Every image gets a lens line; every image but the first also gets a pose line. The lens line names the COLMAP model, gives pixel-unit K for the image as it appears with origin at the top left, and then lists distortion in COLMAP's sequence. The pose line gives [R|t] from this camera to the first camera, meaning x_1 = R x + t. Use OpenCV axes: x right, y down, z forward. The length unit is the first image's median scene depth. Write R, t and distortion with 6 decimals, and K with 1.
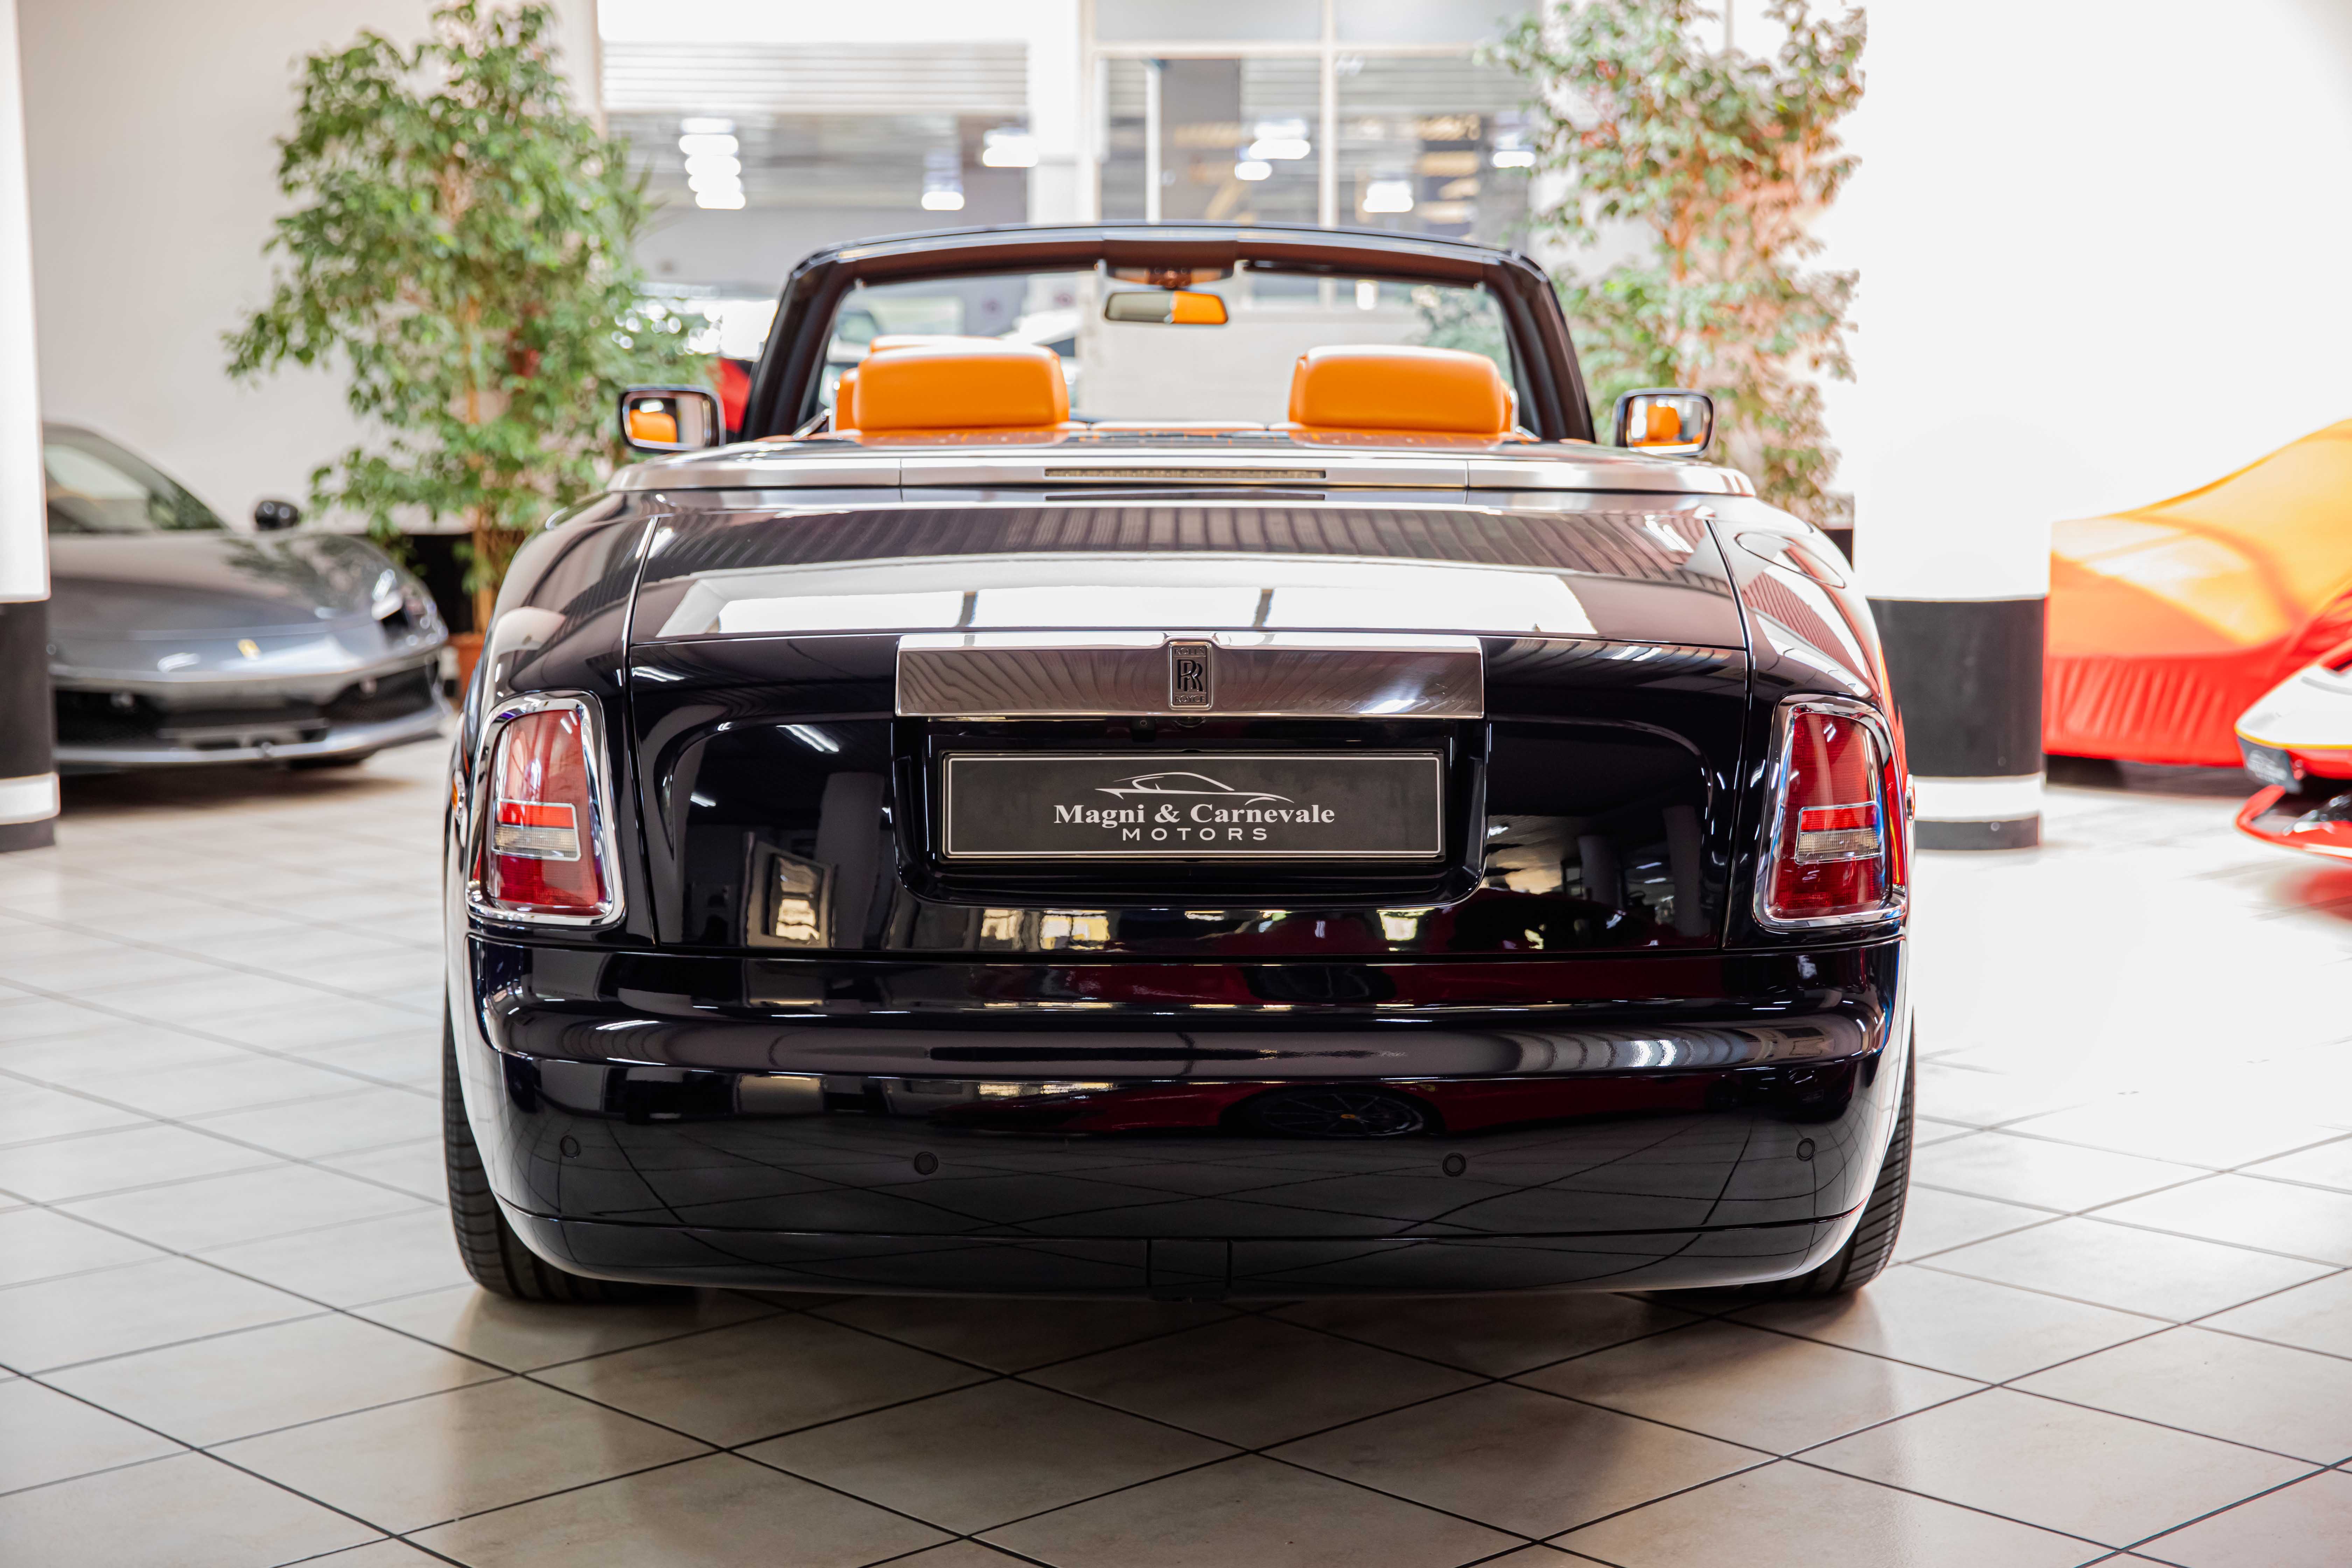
lens RADIAL K [[3427.7, 0, 1176.0], [0, 3427.7, 784.0], [0, 0, 1]] dist [0.132856, -0.041927]
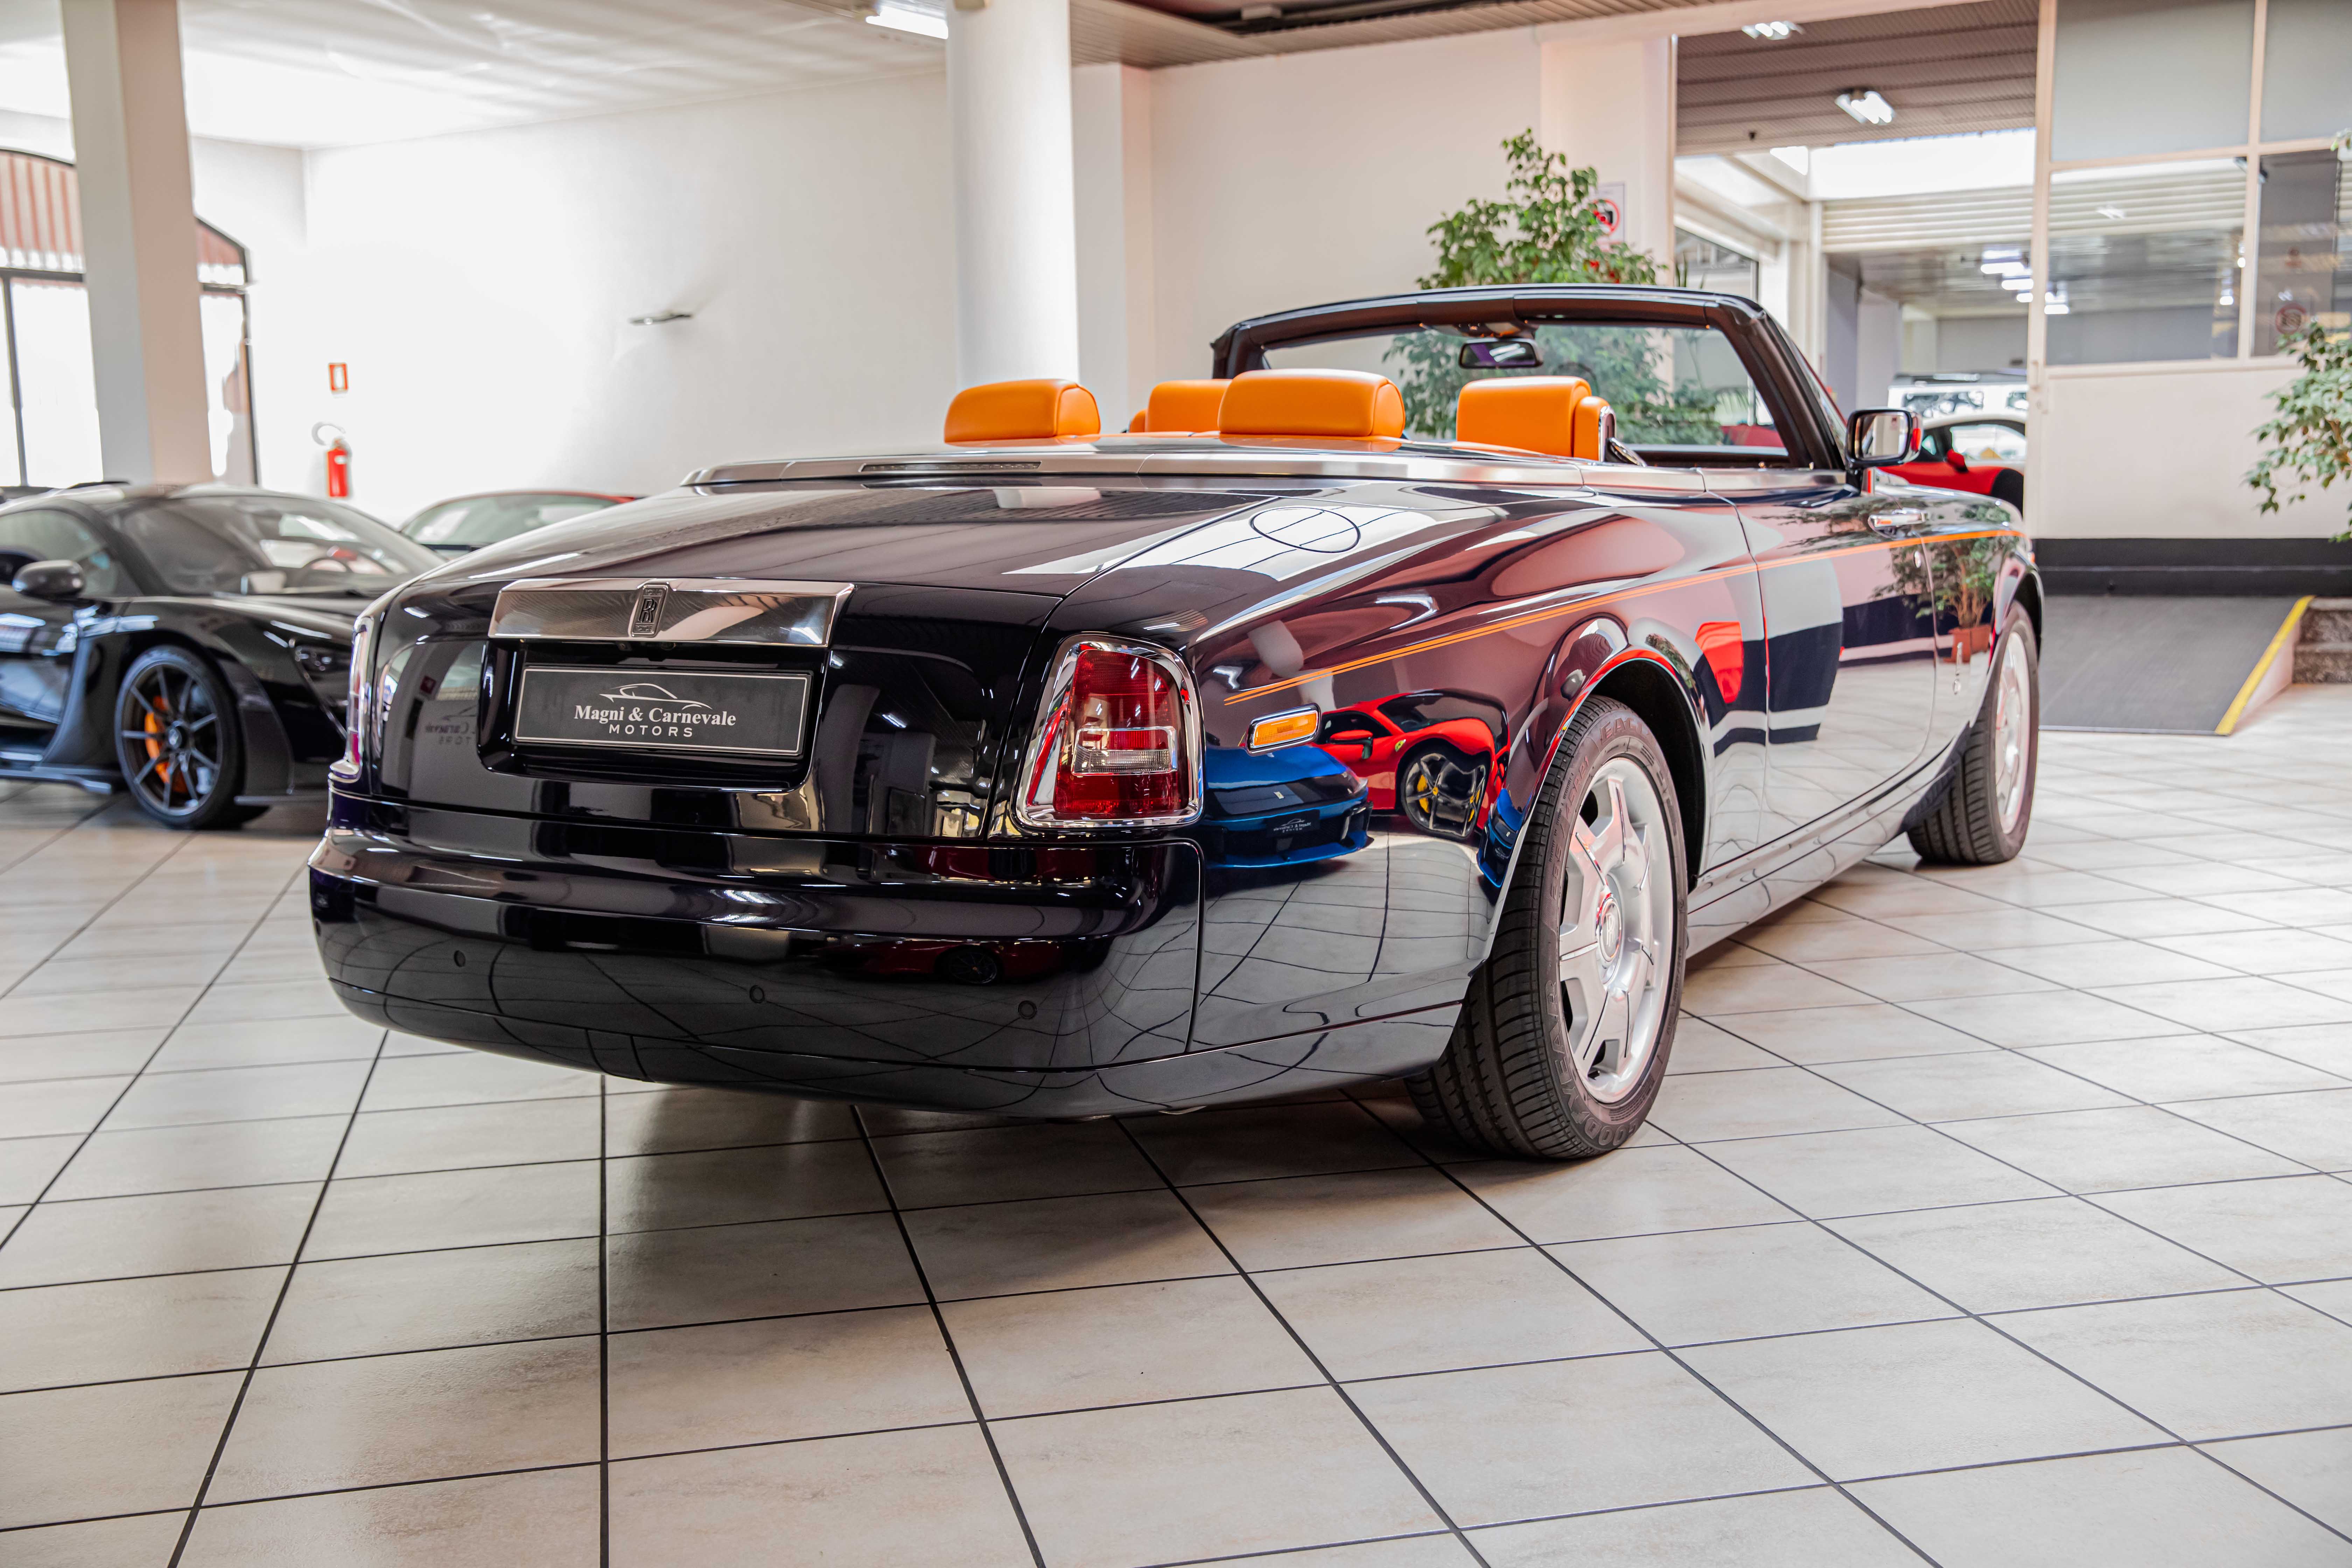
lens RADIAL K [[2392.1, 0, 1176.0], [0, 2392.1, 784.0], [0, 0, 1]] dist [0.024333, 0.017913]
pose [[0.865819, 0.047623, -0.498086, 0.641261], [-0.038191, 0.998846, 0.029114, 0.000639], [0.498898, -0.006185, 0.866639, 0.299912]]
